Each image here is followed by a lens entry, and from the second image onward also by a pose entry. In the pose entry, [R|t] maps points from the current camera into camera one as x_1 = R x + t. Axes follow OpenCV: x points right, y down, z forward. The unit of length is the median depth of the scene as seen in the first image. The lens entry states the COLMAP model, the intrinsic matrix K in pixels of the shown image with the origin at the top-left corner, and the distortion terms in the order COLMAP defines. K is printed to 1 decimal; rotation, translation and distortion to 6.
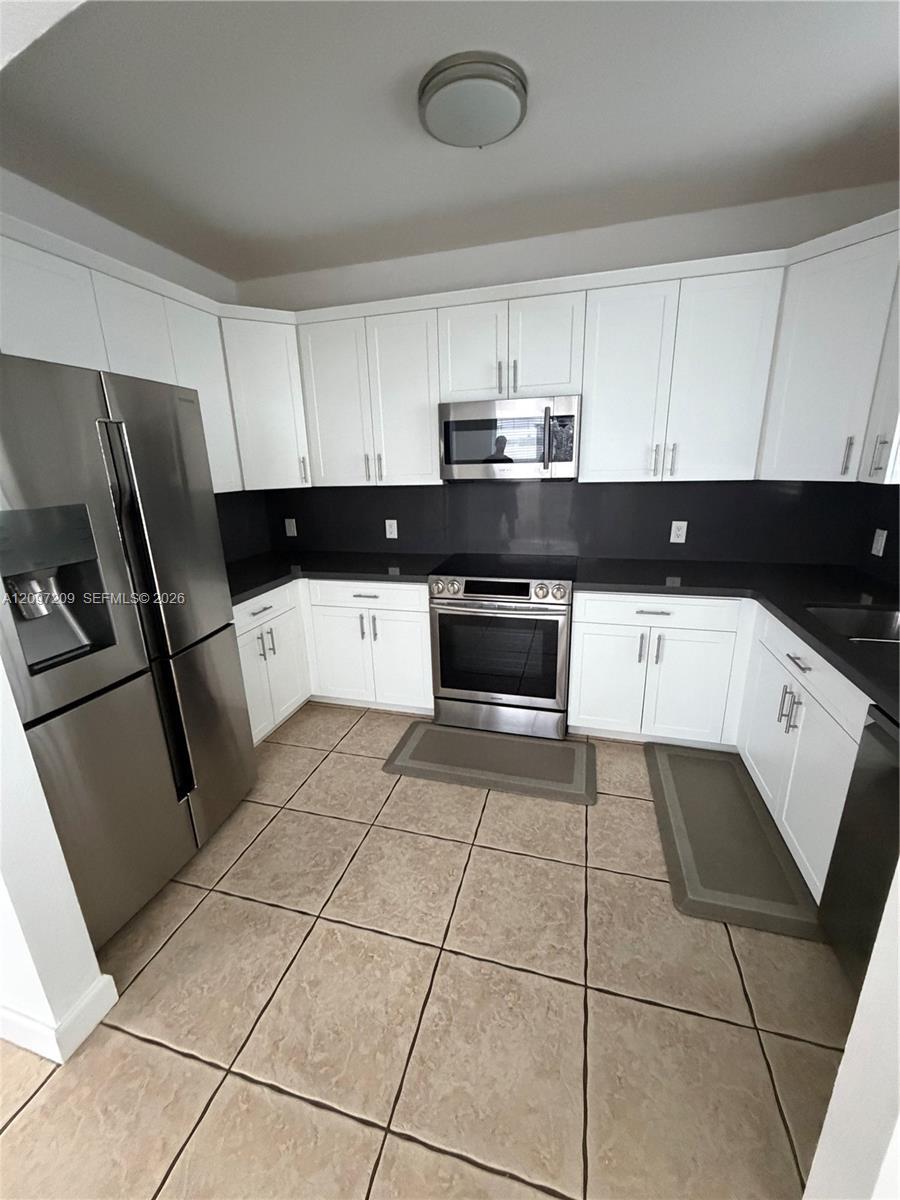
lens RADIAL K [[478.0, 0, 451.6], [0, 478.0, 595.4], [0, 0, 1]] dist [0.012447, -0.000065]
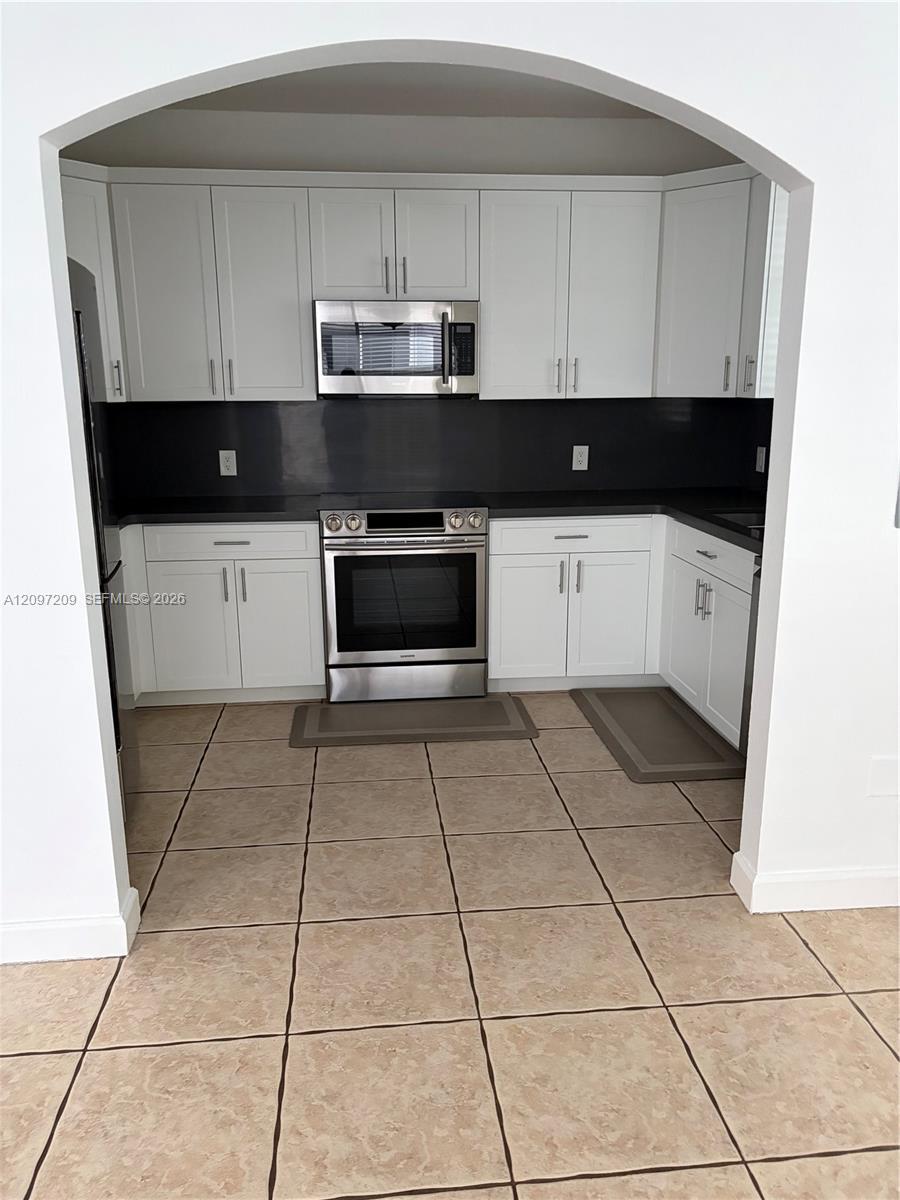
lens RADIAL K [[895.0, 0, 446.2], [0, 895.0, 602.8], [0, 0, 1]] dist [0.139827, -0.265797]
pose [[0.931579, -0.065284, 0.357630, -0.430681], [0.081251, 0.996249, -0.029785, 0.190294], [-0.354343, 0.056805, 0.933388, -0.530287]]
